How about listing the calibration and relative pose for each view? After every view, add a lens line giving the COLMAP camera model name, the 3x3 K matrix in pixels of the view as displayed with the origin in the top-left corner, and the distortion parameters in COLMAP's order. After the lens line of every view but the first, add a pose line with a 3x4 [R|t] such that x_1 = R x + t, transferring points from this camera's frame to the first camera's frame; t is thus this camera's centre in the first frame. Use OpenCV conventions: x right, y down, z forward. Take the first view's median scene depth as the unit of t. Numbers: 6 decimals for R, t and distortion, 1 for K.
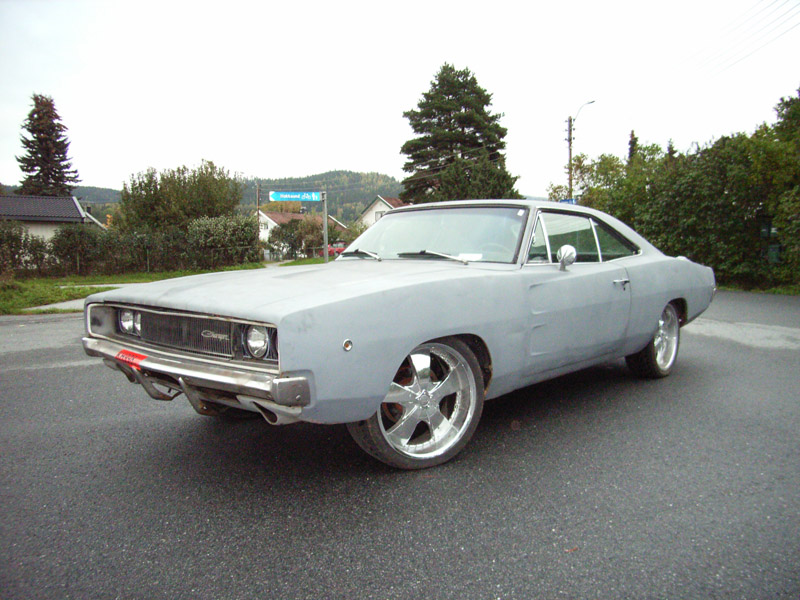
lens RADIAL K [[708.5, 0, 400.0], [0, 708.5, 300.0], [0, 0, 1]] dist [-0.173453, 0.238506]
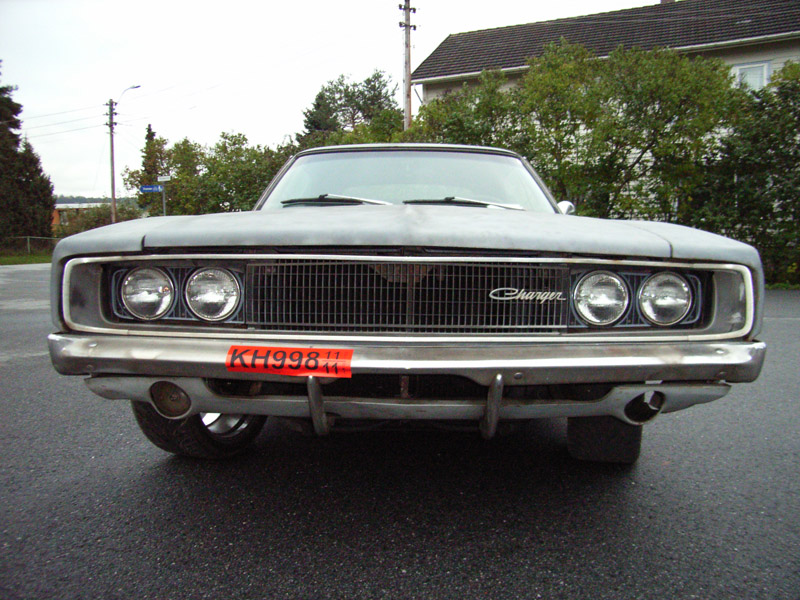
lens RADIAL K [[708.5, 0, 400.0], [0, 708.5, 300.0], [0, 0, 1]] dist [-0.173453, 0.238506]
pose [[0.753382, -0.036650, 0.656561, -0.075788], [0.037653, 0.999212, 0.012571, 0.004555], [-0.656504, 0.015251, 0.754168, 0.066055]]
